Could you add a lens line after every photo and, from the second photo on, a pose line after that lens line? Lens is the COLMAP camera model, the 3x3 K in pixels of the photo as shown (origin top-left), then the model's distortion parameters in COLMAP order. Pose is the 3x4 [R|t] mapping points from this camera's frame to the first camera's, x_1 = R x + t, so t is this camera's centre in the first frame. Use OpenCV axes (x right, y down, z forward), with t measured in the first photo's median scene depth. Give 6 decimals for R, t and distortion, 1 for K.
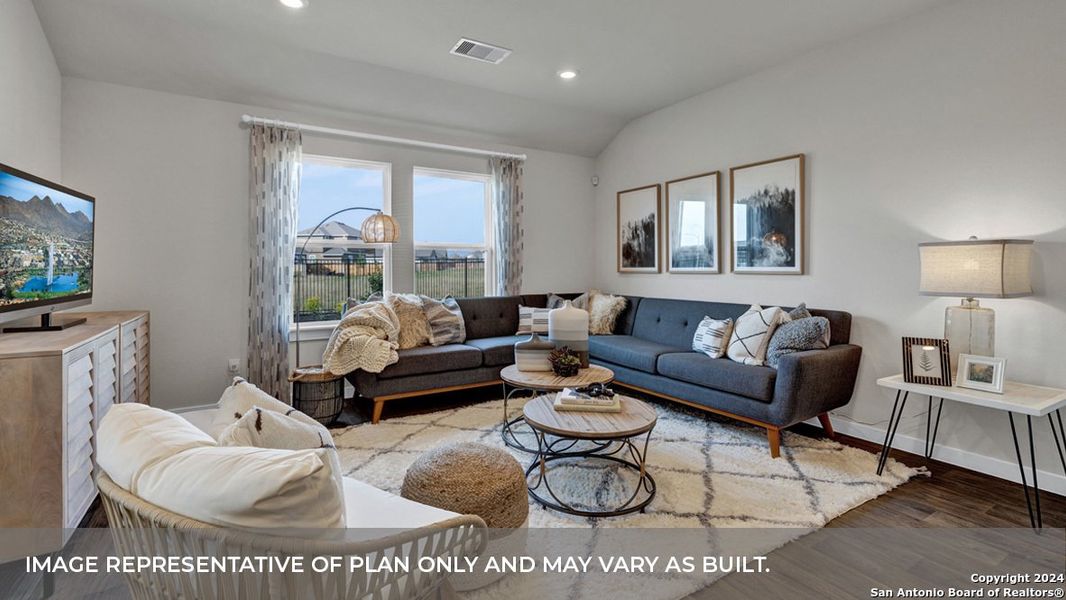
lens RADIAL K [[457.4, 0, 529.1], [0, 457.4, 268.6], [0, 0, 1]] dist [0.001711, -0.000035]
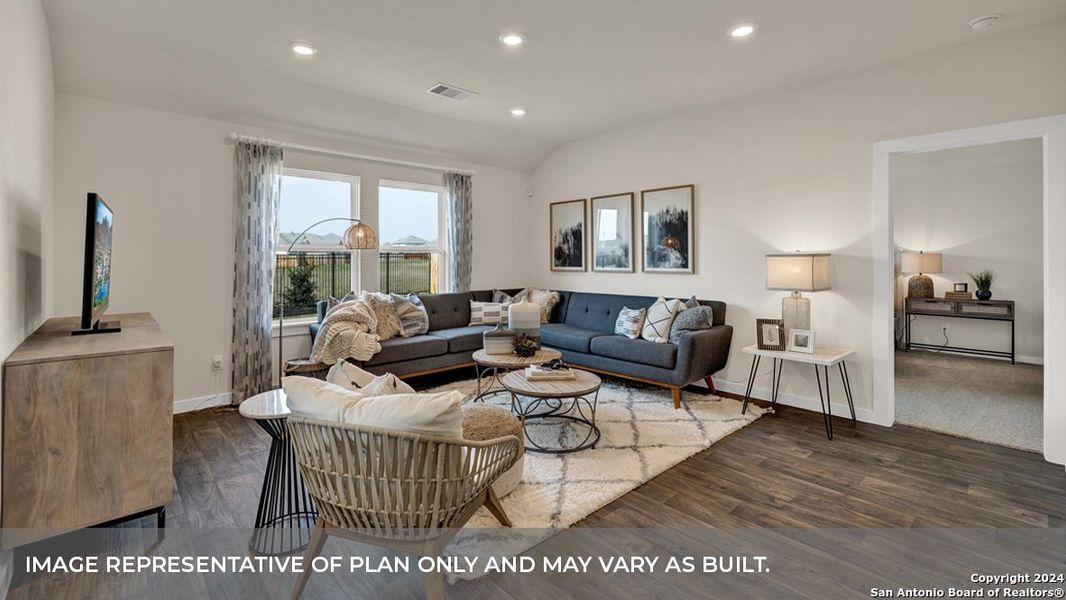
lens RADIAL K [[450.9, 0, 527.6], [0, 450.9, 255.0], [0, 0, 1]] dist [-0.000750, -0.000454]
pose [[0.980737, 0.001647, 0.195324, -0.140942], [0.000690, 0.999929, -0.011894, -0.028838], [-0.195330, 0.011800, 0.980667, -0.206309]]
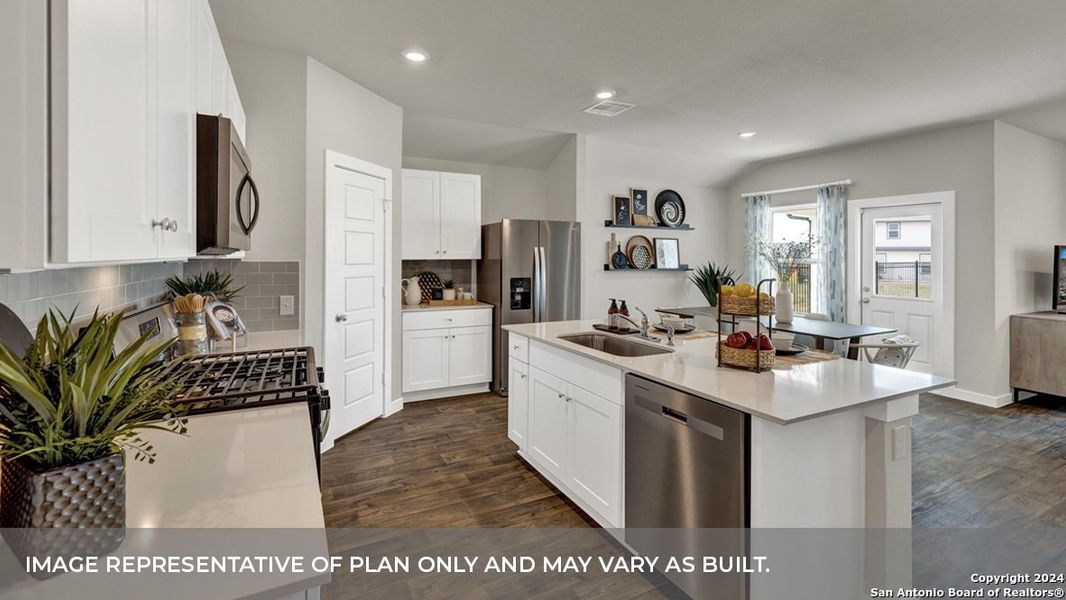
lens RADIAL K [[505.5, 0, 518.4], [0, 505.5, 250.2], [0, 0, 1]] dist [0.035131, -0.000125]
pose [[-0.058334, -0.011532, -0.998230, 1.007534], [-0.009515, 0.999894, -0.010995, -0.074915], [0.998252, 0.008857, -0.058438, -0.956605]]
